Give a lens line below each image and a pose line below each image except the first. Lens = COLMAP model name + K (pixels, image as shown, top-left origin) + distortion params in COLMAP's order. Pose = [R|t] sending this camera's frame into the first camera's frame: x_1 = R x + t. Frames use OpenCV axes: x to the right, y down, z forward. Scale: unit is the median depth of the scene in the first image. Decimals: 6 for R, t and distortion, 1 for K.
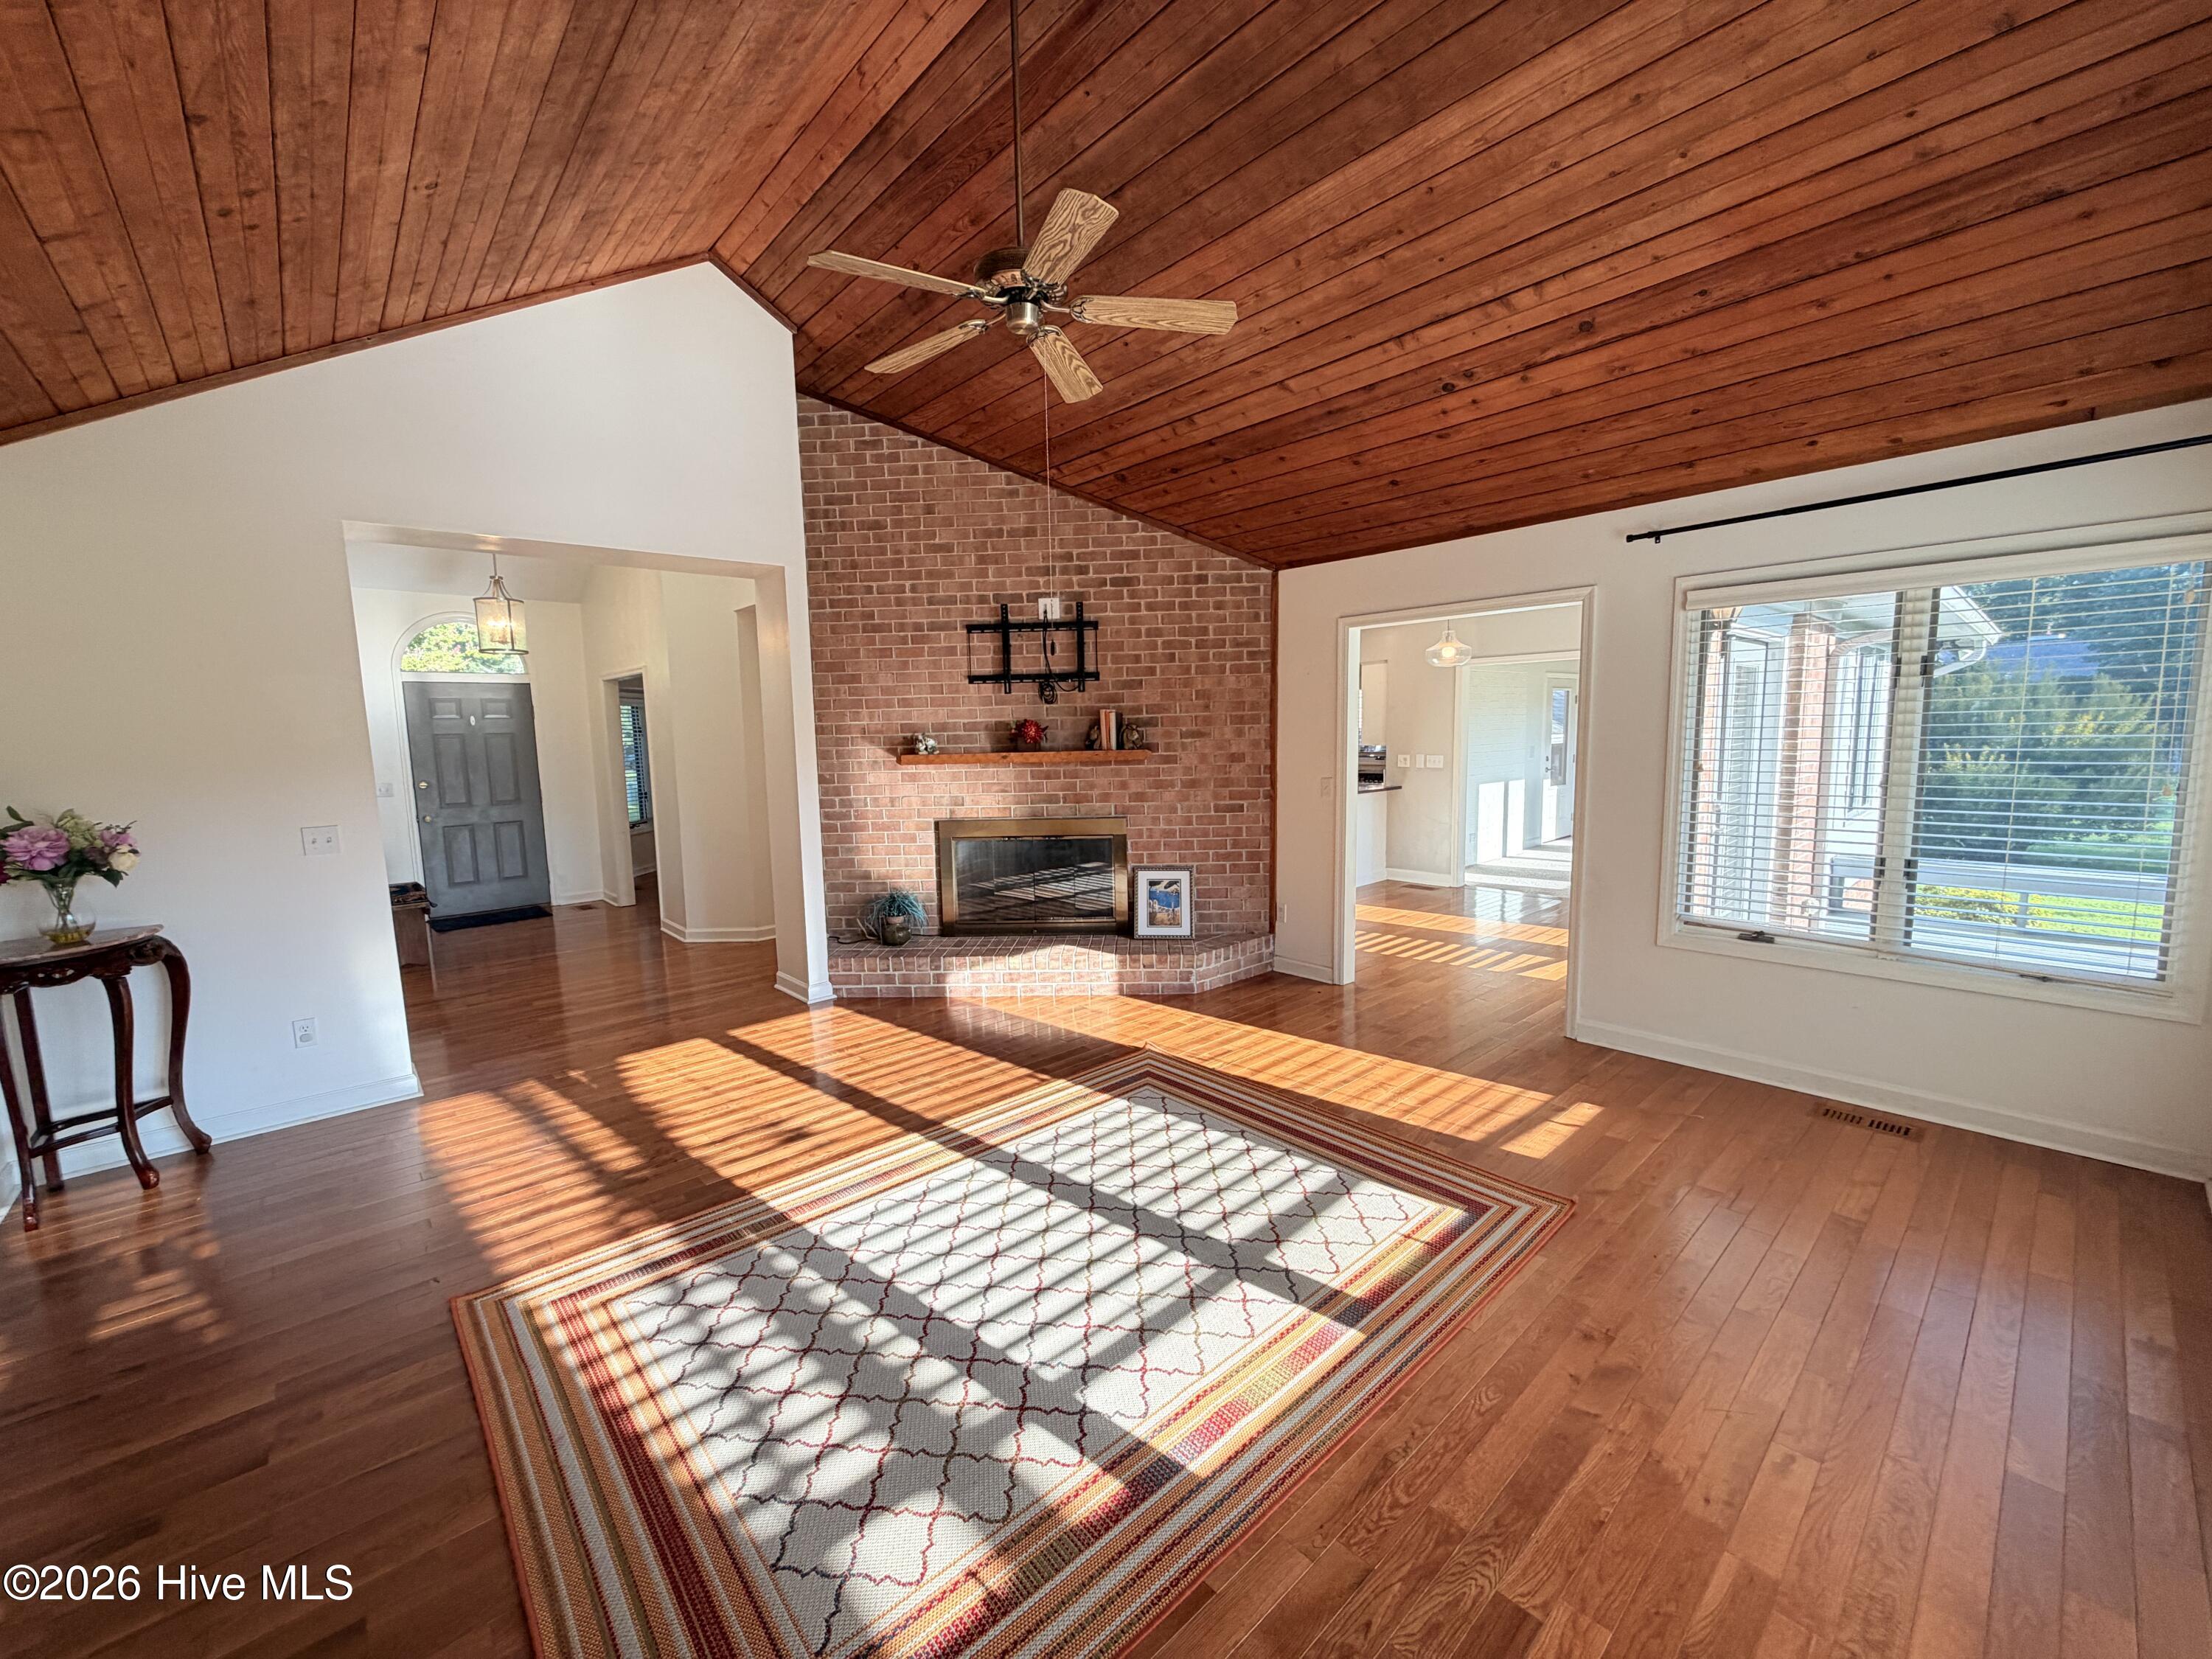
lens RADIAL K [[877.3, 0, 1092.8], [0, 877.3, 833.6], [0, 0, 1]] dist [0.000582, 0.000095]
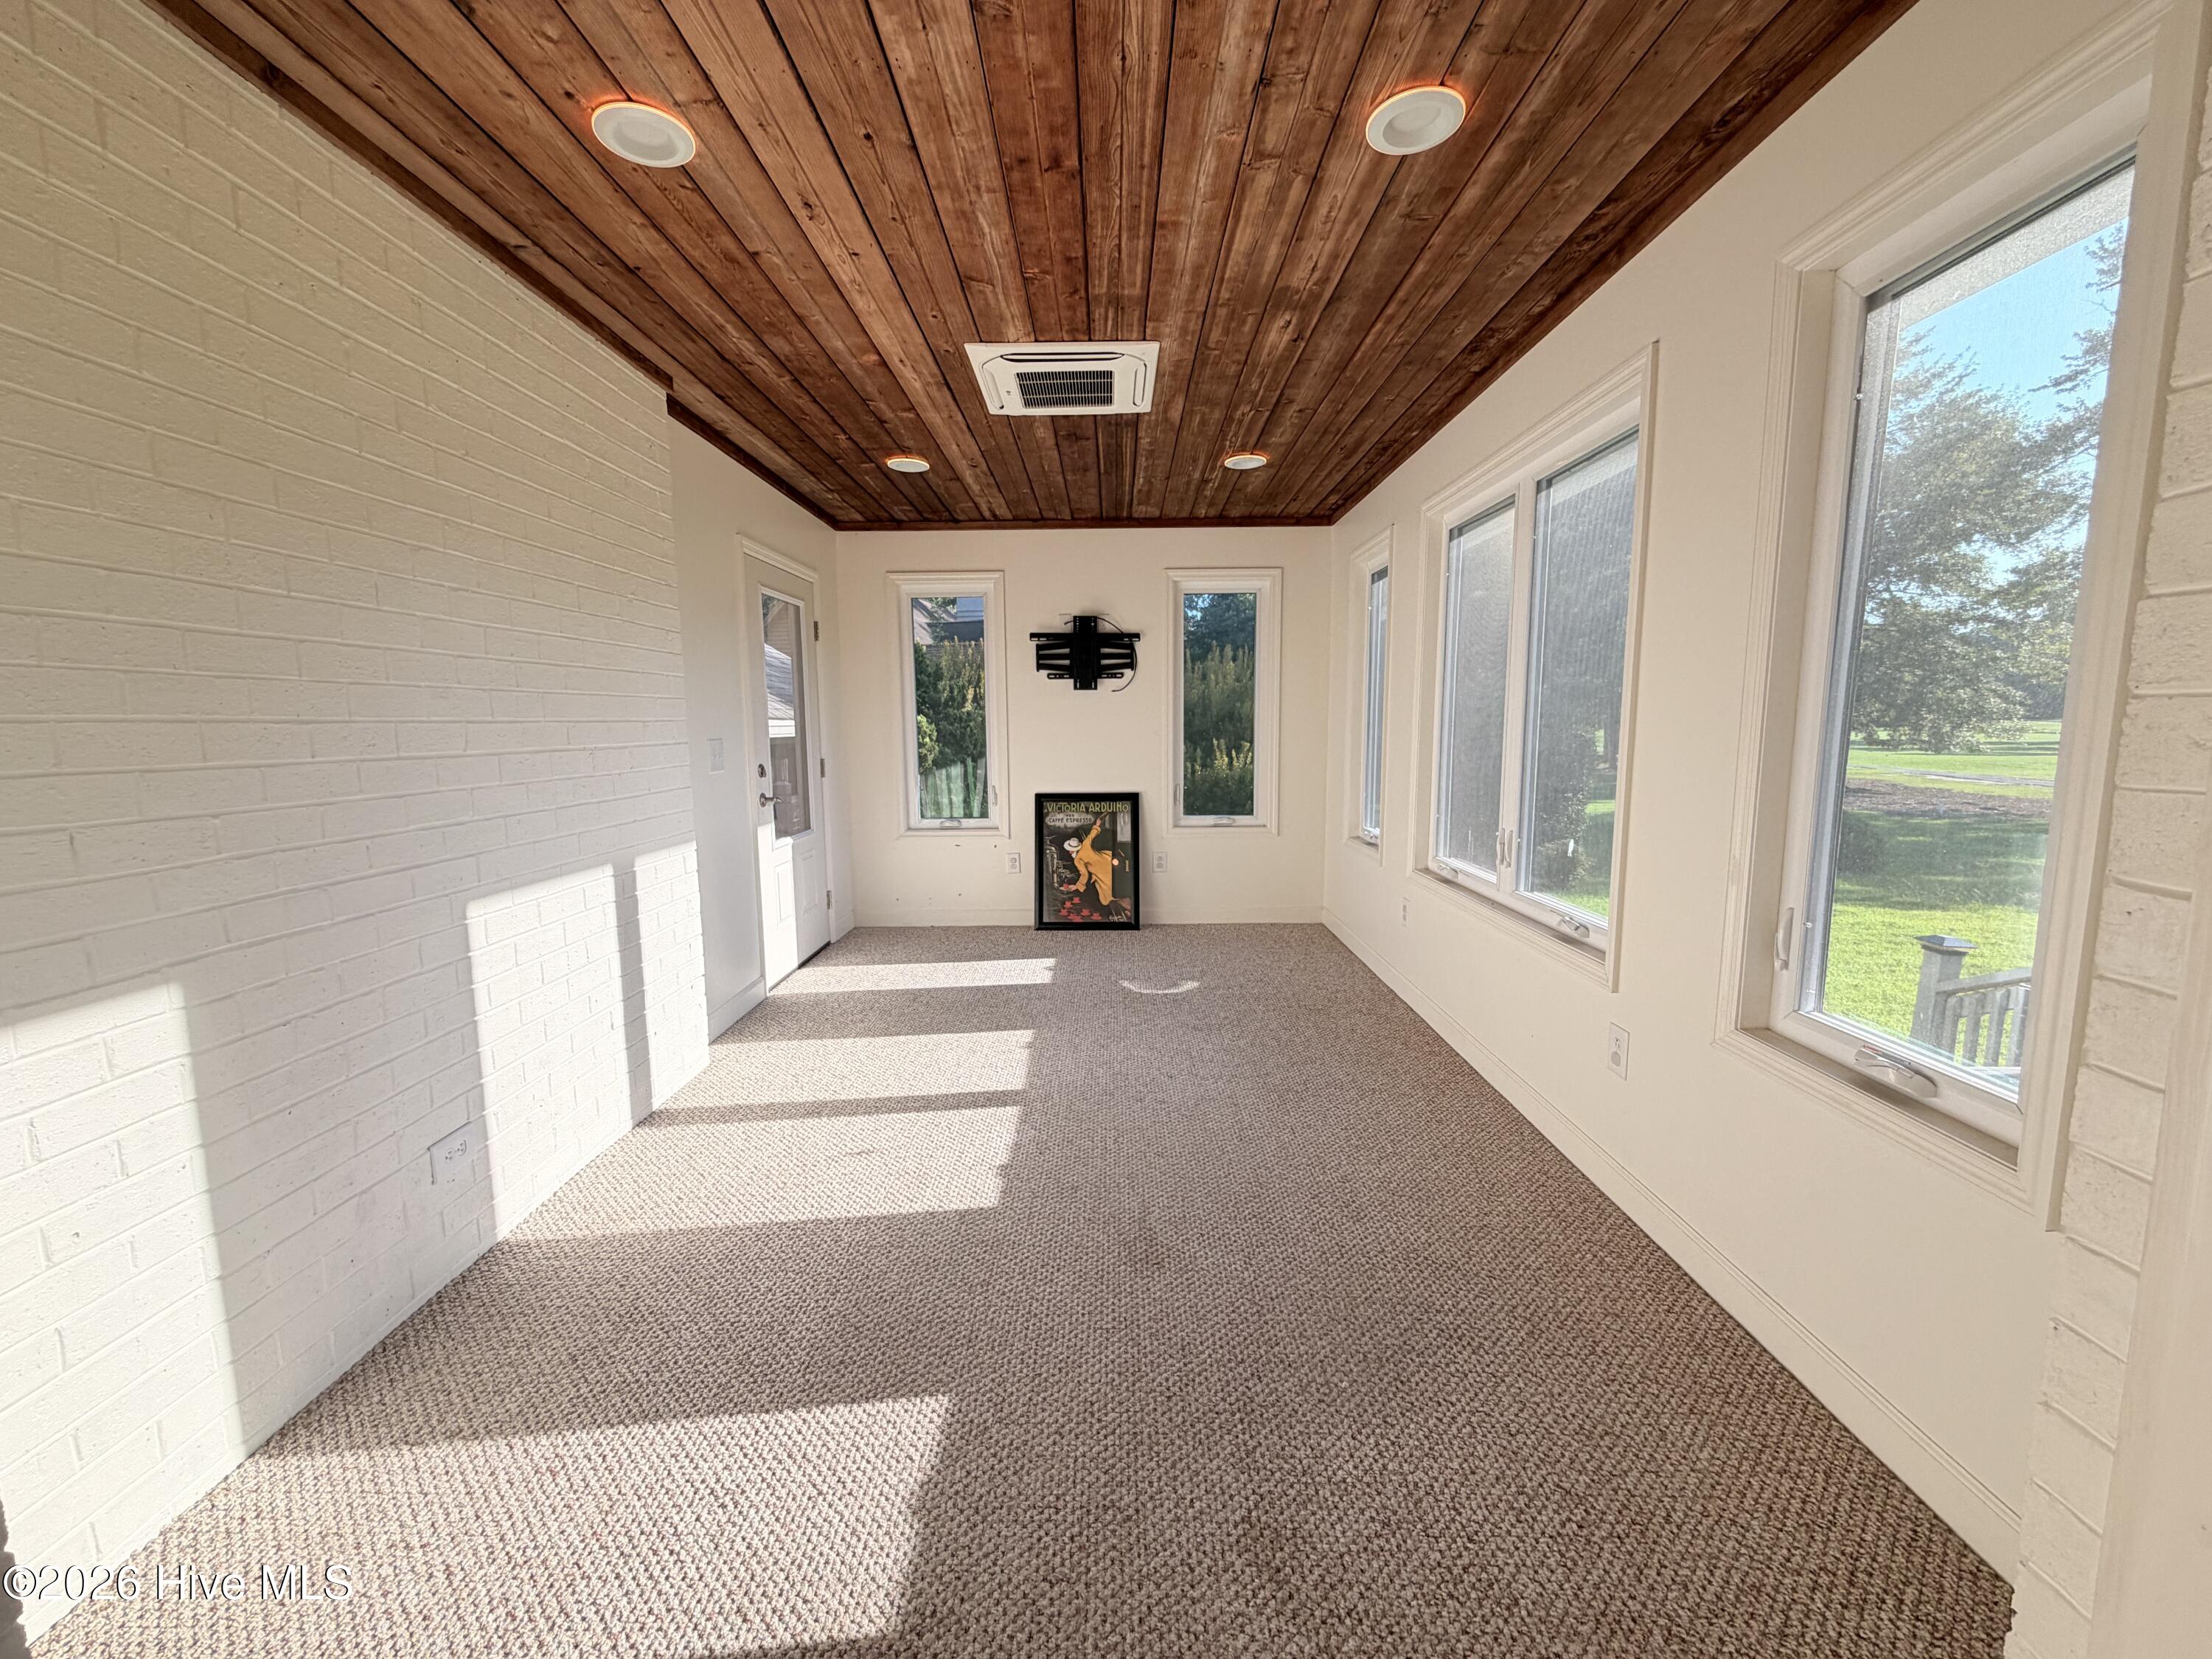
lens RADIAL K [[880.3, 0, 1096.0], [0, 880.3, 829.6], [0, 0, 1]] dist [0.002549, 0.000200]
pose [[0.678766, -0.071043, 0.730910, 0.698851], [0.076220, 0.996749, 0.026099, -0.120904], [-0.730389, 0.037995, 0.681974, 1.320488]]
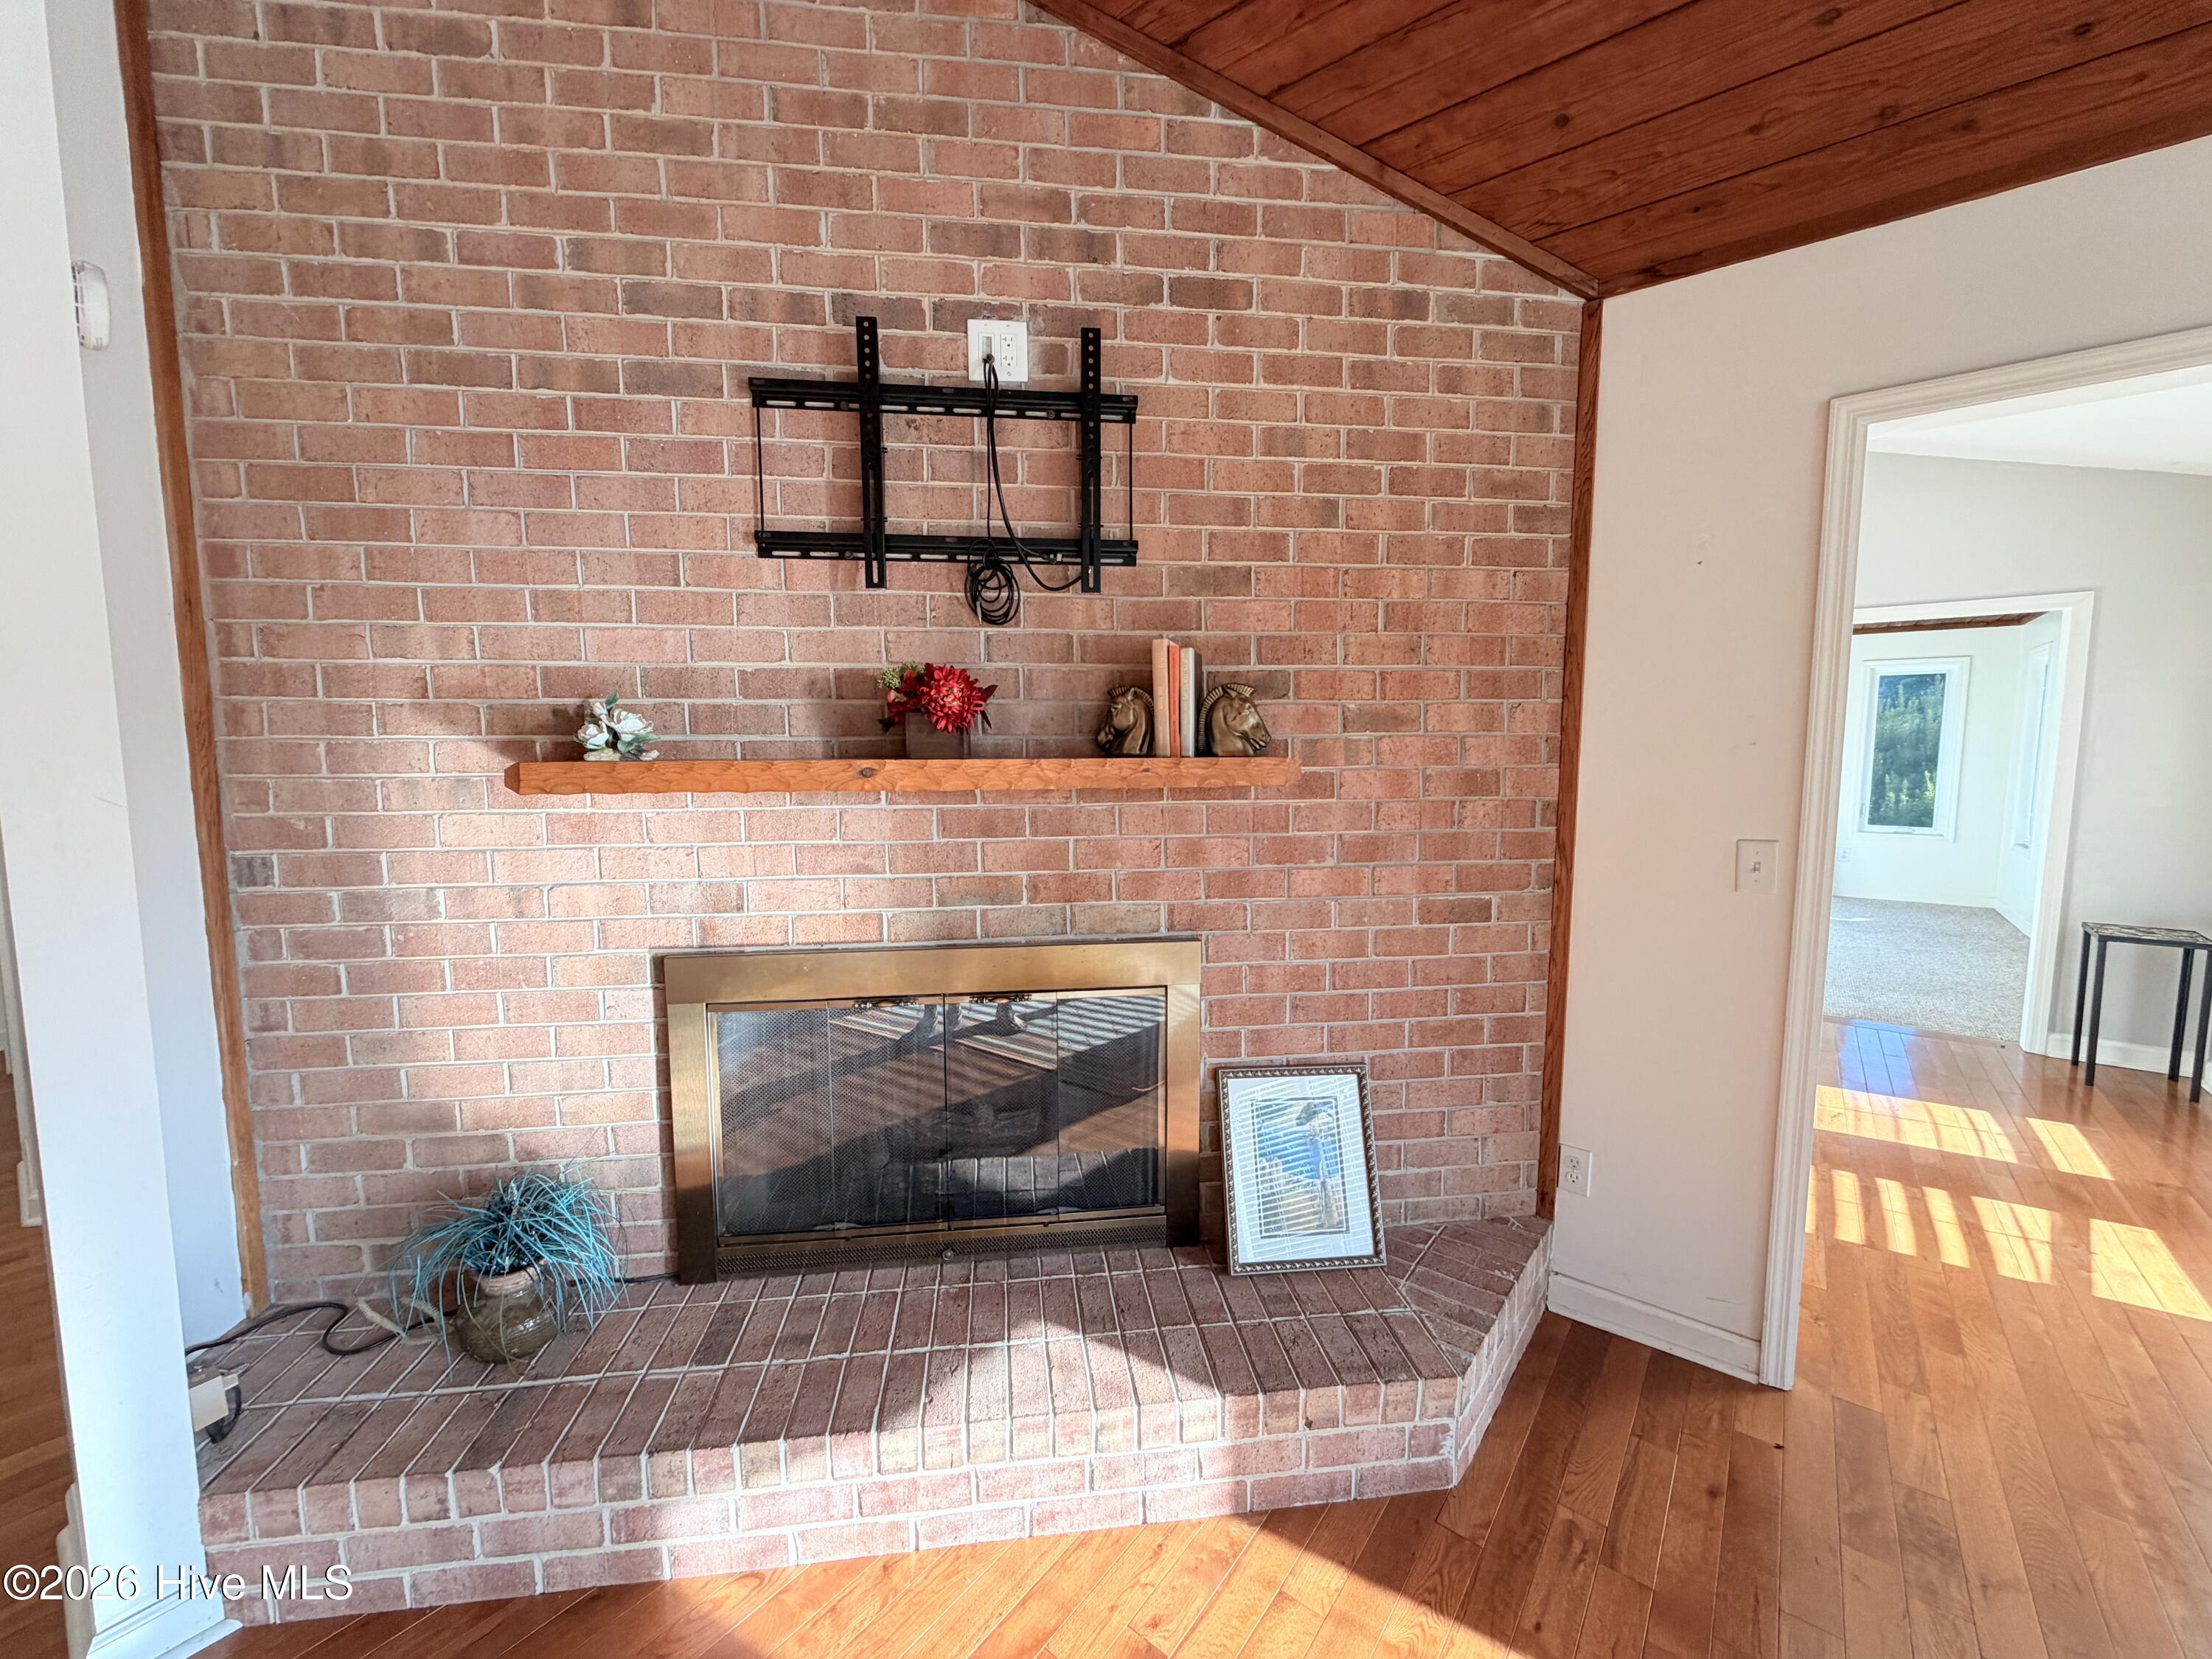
lens RADIAL K [[880.3, 0, 1096.0], [0, 880.3, 829.6], [0, 0, 1]] dist [0.002549, 0.000200]
pose [[0.984842, 0.002665, 0.173433, -0.072838], [0.001312, 0.999739, -0.022815, -0.058327], [-0.173449, 0.022697, 0.984581, 0.659206]]
